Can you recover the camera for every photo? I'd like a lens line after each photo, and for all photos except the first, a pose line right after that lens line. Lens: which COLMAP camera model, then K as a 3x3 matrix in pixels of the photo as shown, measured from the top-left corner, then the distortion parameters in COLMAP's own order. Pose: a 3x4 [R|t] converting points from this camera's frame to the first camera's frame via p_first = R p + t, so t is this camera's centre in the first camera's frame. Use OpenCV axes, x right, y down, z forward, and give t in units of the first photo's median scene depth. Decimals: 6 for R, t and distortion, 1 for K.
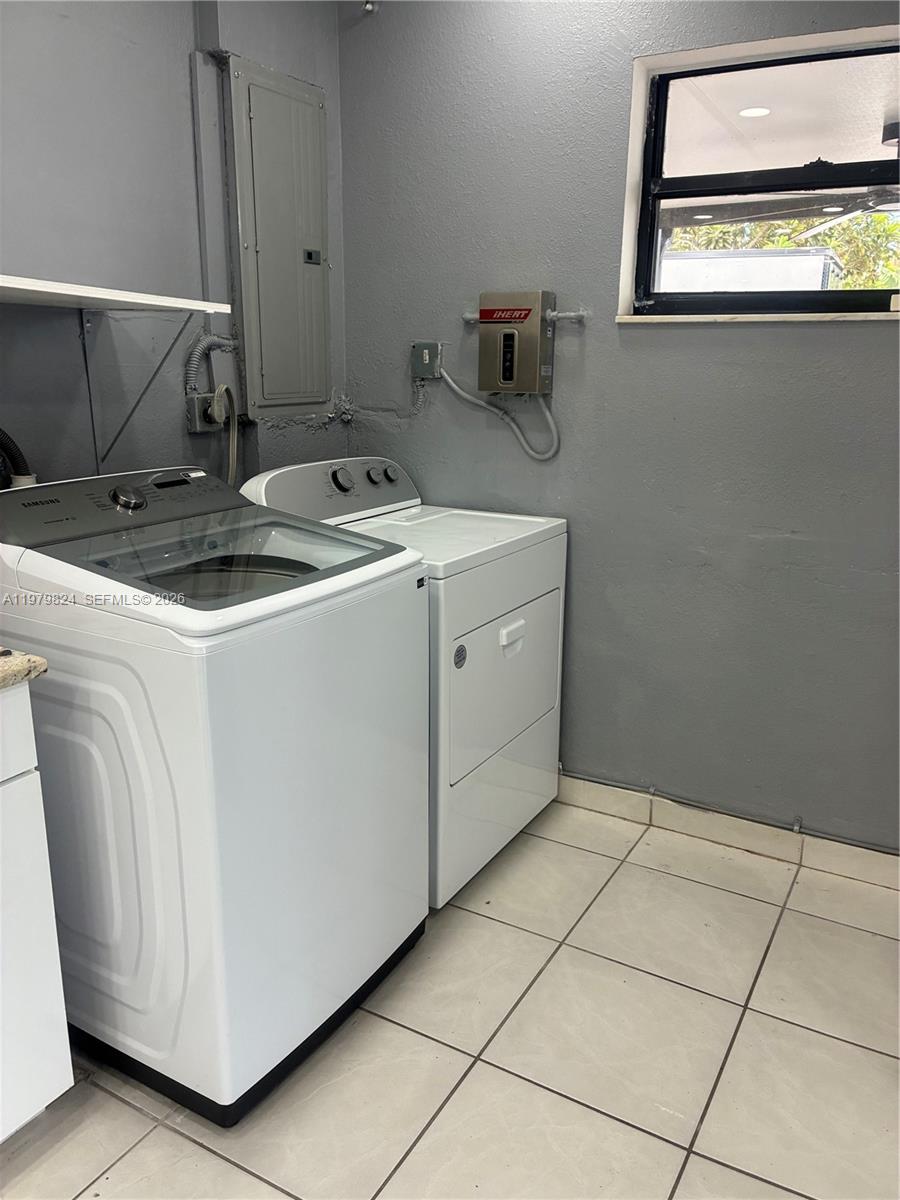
lens RADIAL K [[928.3, 0, 454.9], [0, 928.3, 597.5], [0, 0, 1]] dist [0.036497, 0.002746]
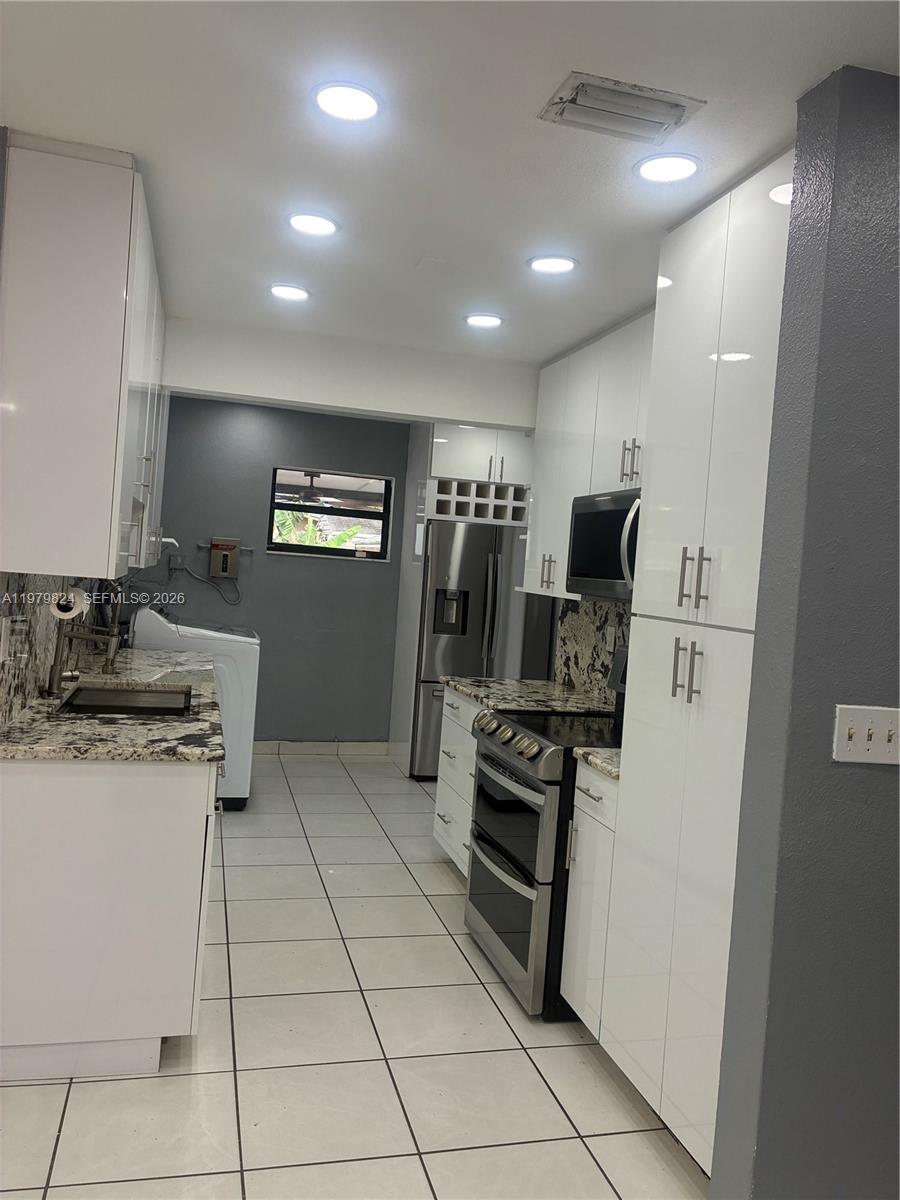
lens RADIAL K [[928.3, 0, 455.2], [0, 928.3, 601.2], [0, 0, 1]] dist [0.036497, 0.002746]
pose [[0.684505, 0.015380, 0.728845, -1.342233], [0.119134, 0.983977, -0.132650, 0.247475], [-0.719208, 0.177630, 0.671705, -1.104476]]
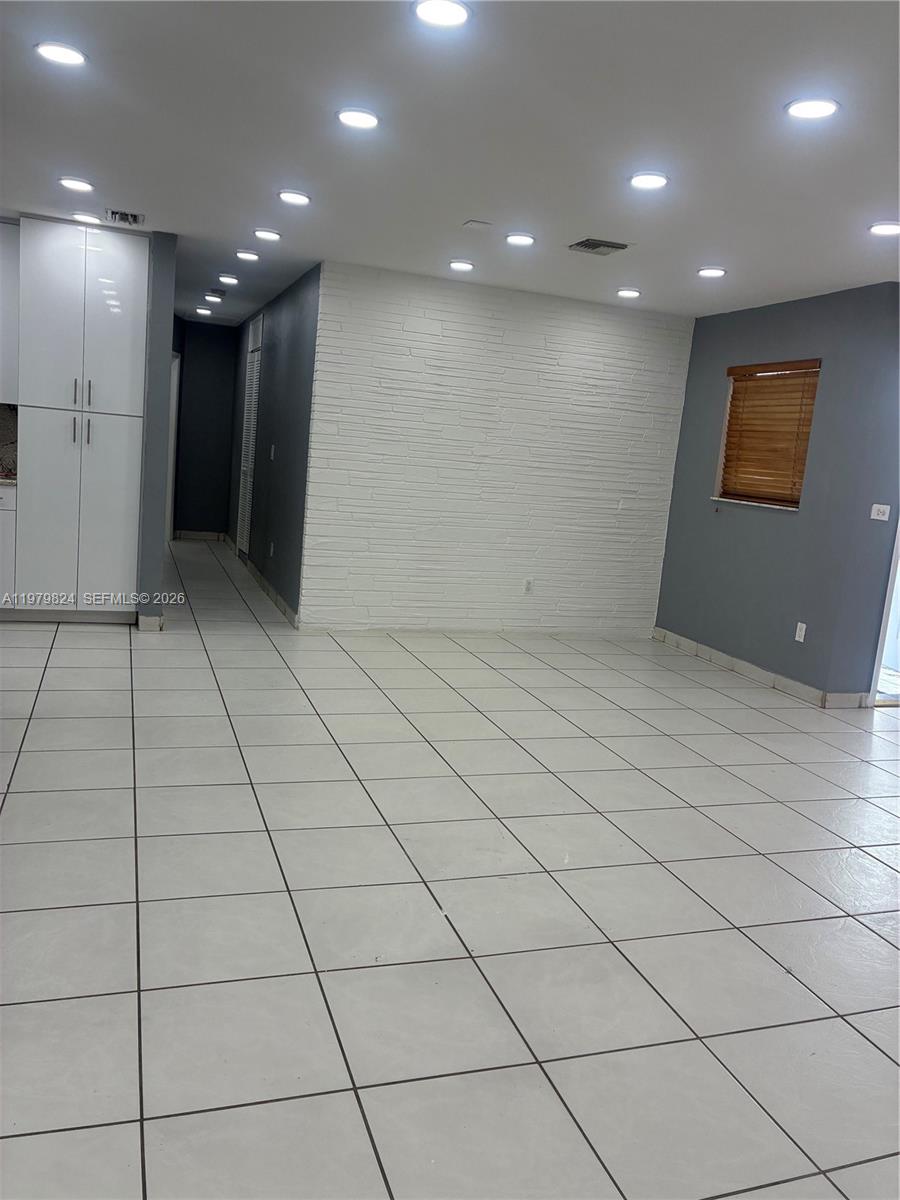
lens RADIAL K [[928.3, 0, 447.1], [0, 928.3, 603.8], [0, 0, 1]] dist [0.036497, 0.002746]
pose [[-0.760651, -0.186695, 0.621735, -2.665121], [0.072616, 0.927270, 0.367282, -0.155482], [-0.645087, 0.324522, -0.691772, 0.474655]]
